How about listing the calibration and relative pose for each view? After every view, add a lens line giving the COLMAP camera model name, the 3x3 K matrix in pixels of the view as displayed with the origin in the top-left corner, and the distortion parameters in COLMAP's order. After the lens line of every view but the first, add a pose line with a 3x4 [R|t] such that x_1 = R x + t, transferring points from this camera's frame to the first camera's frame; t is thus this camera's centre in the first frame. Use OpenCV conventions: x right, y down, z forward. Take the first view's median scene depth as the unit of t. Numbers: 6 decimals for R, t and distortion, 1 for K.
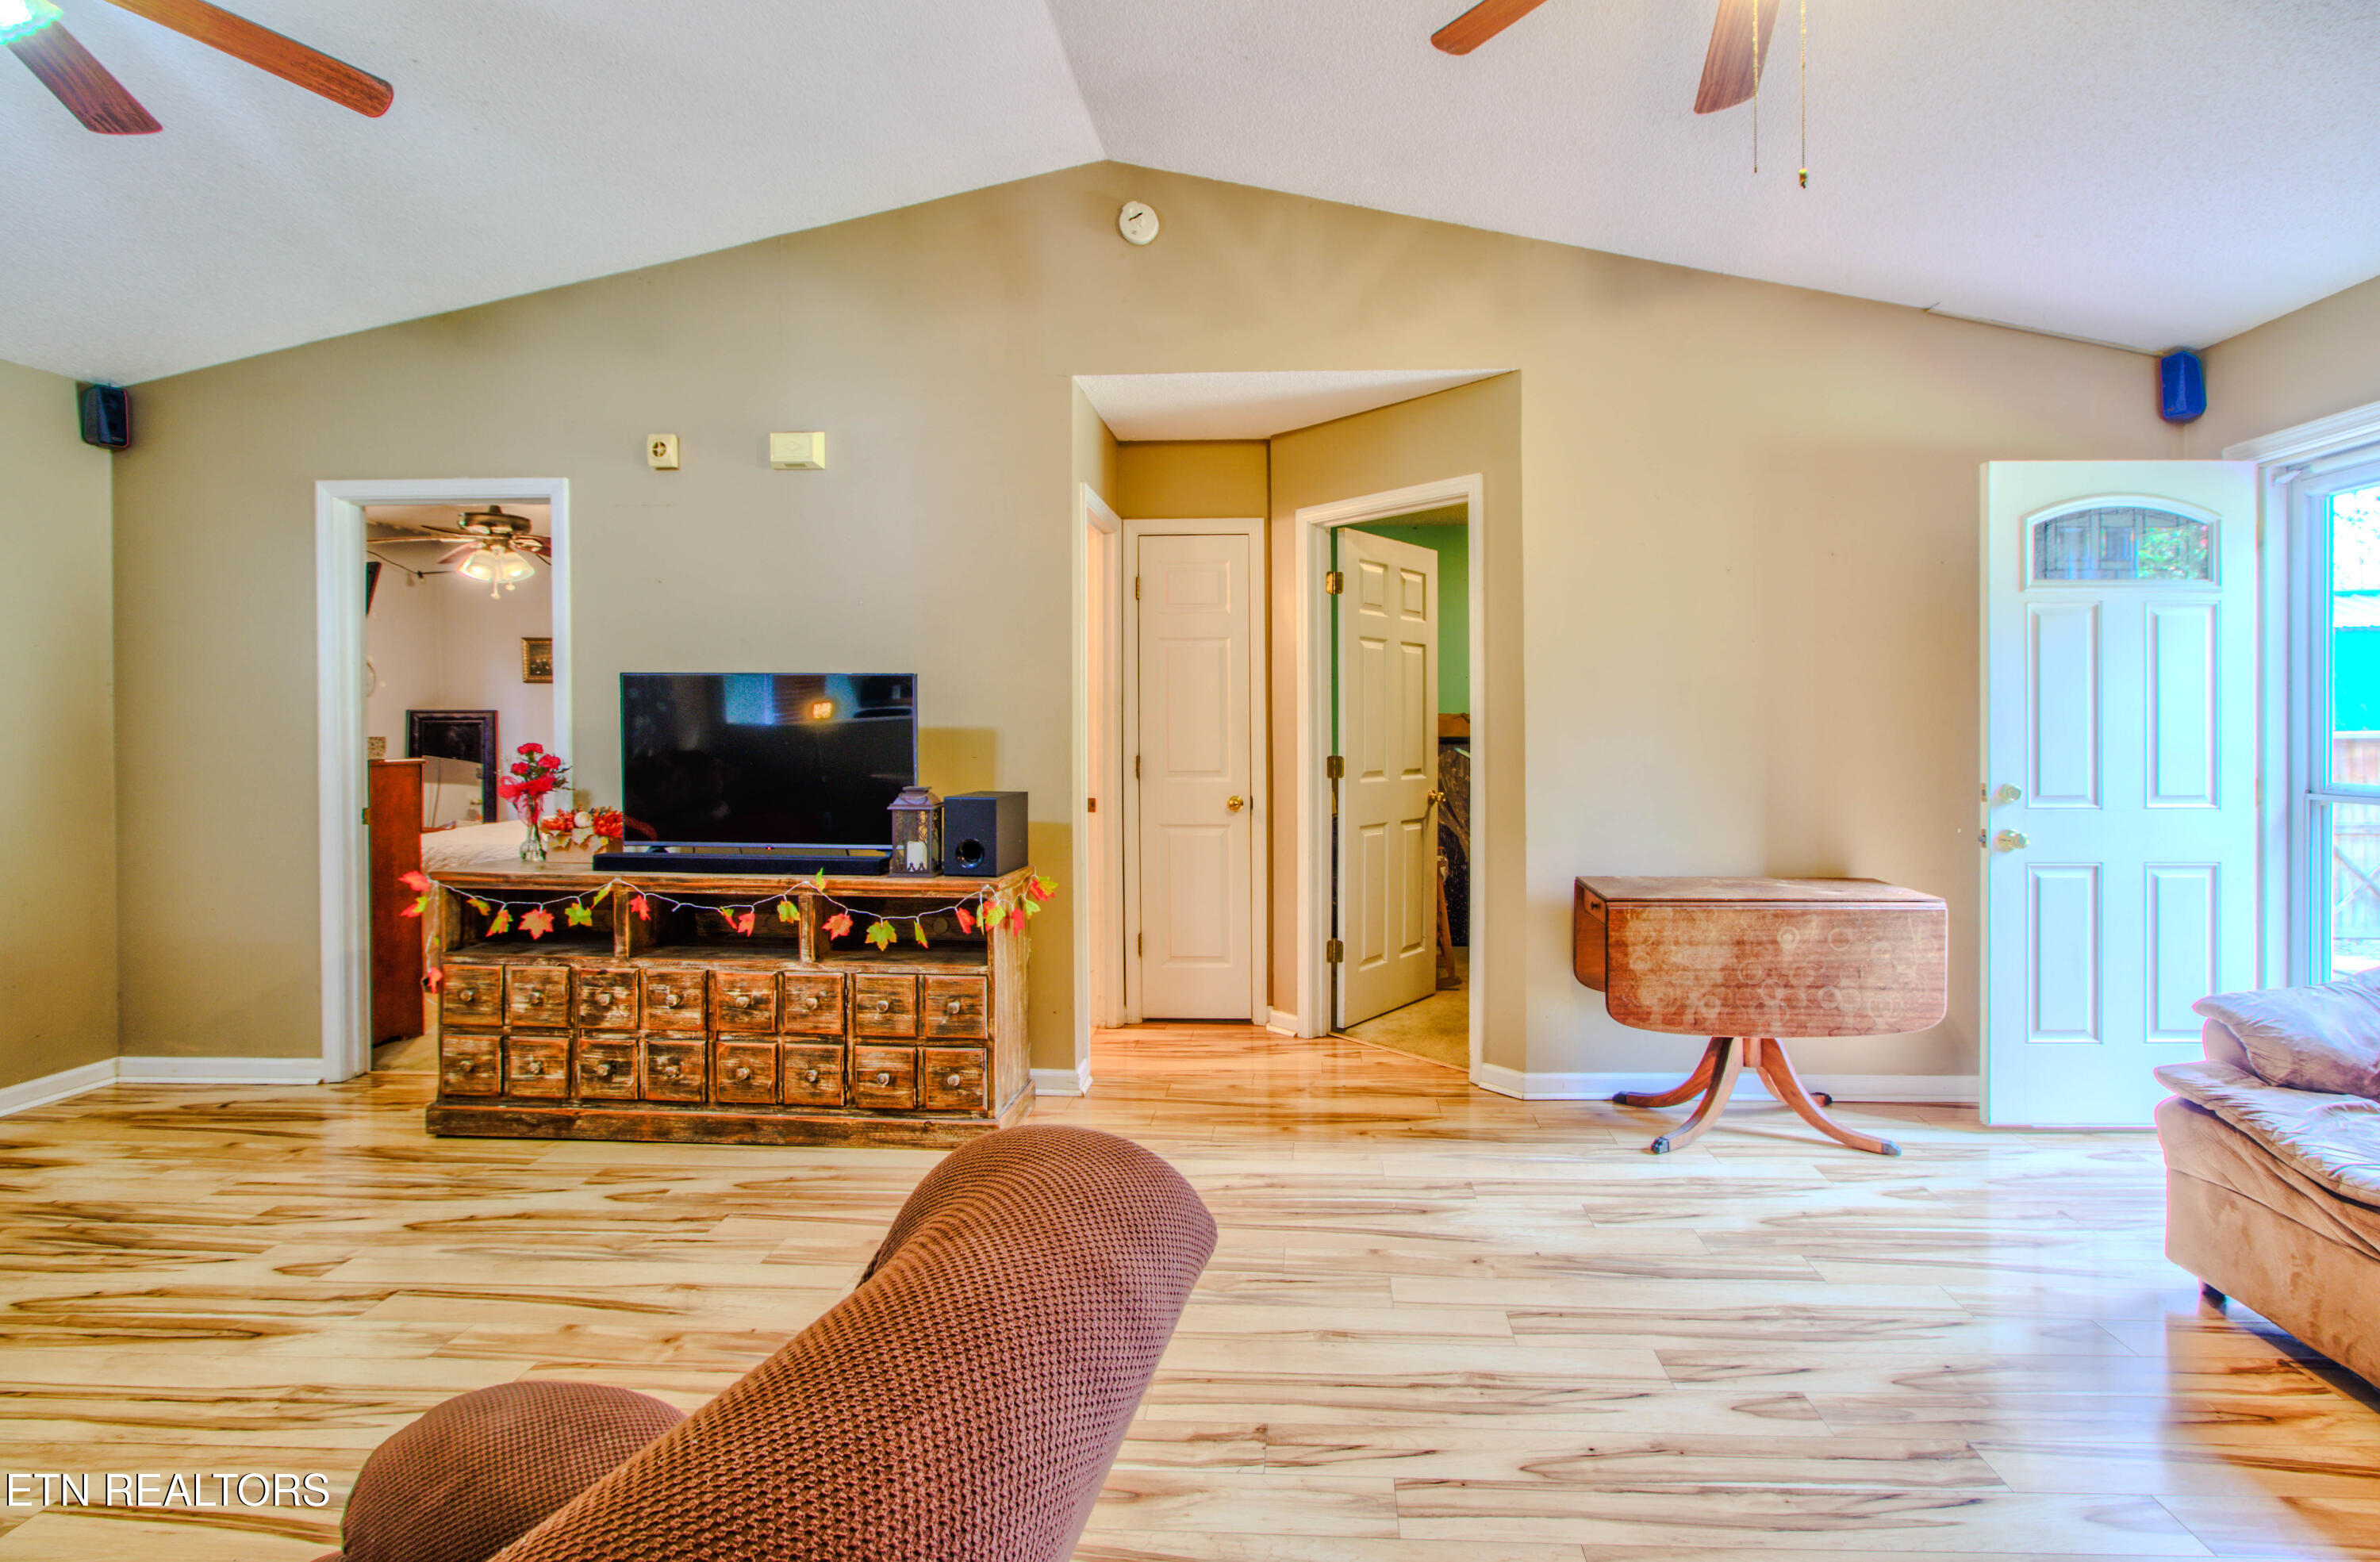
lens RADIAL K [[1124.7, 0, 1261.0], [0, 1124.7, 735.9], [0, 0, 1]] dist [0.000980, -0.000044]
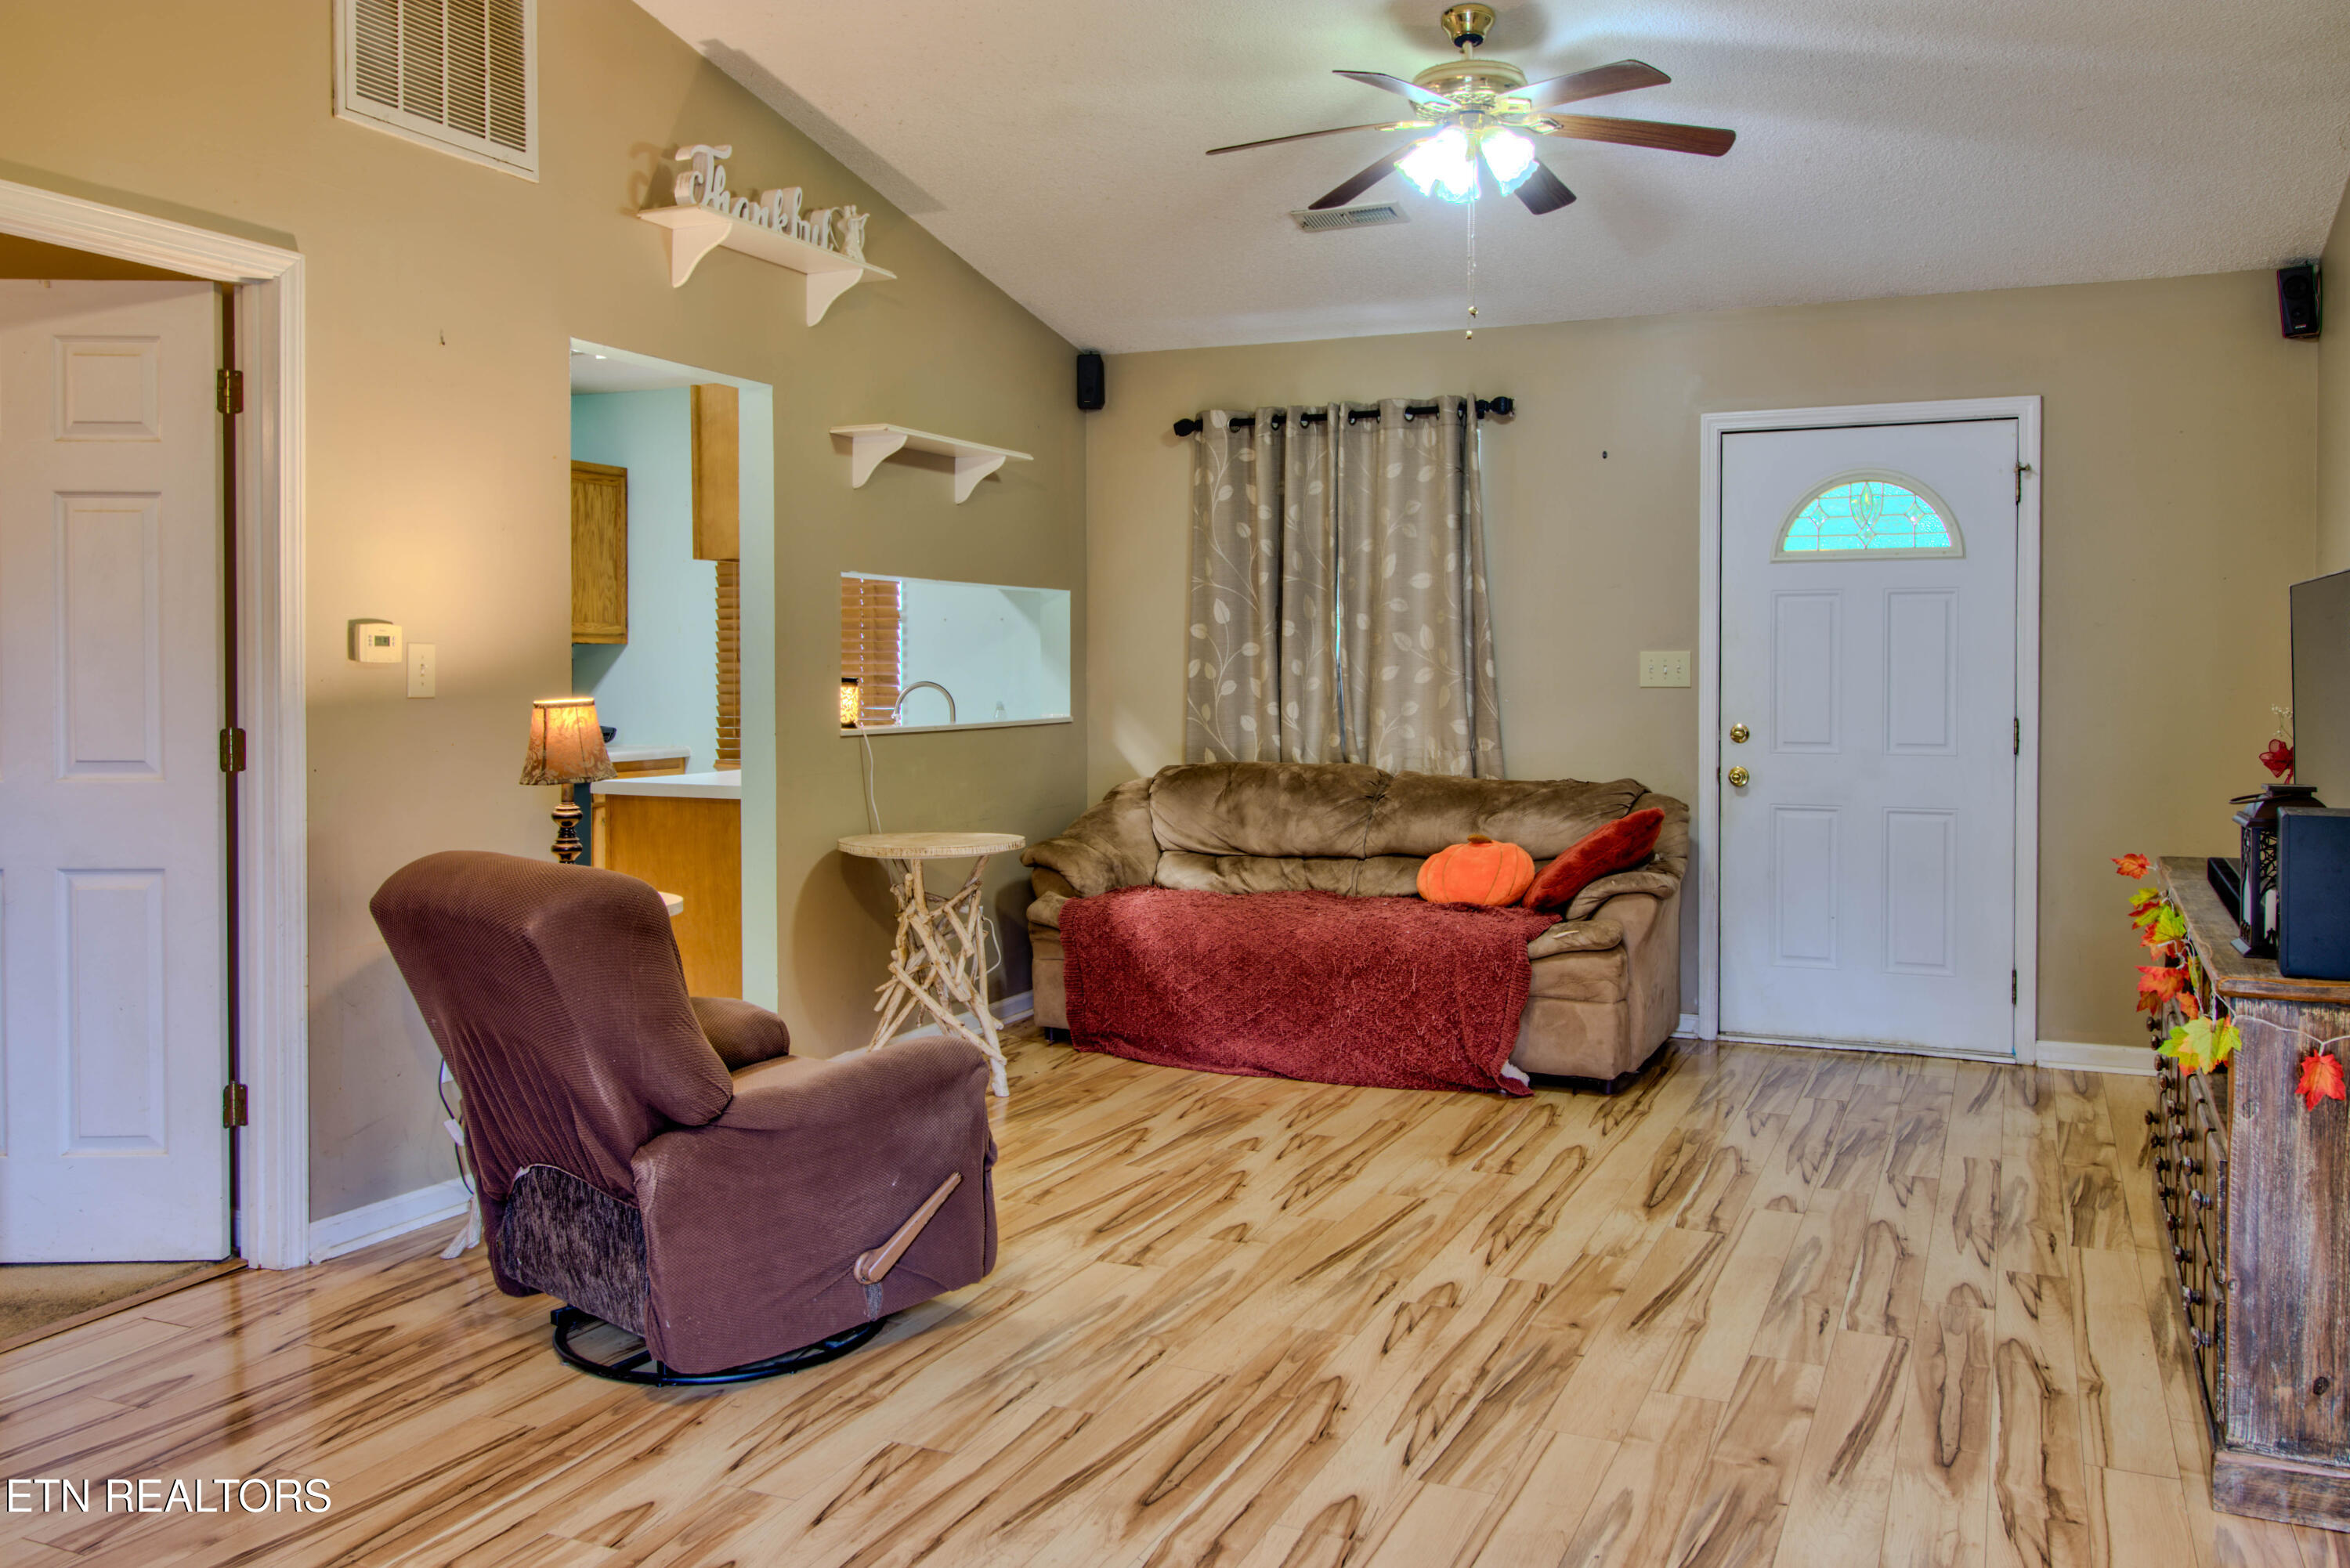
lens RADIAL K [[1841.7, 0, 1170.6], [0, 1841.7, 760.7], [0, 0, 1]] dist [-0.013745, -0.000048]
pose [[-0.369020, 0.050245, -0.928062, 0.677835], [-0.004498, 0.998429, 0.055843, -0.012478], [0.929411, 0.024781, -0.368214, 0.840213]]
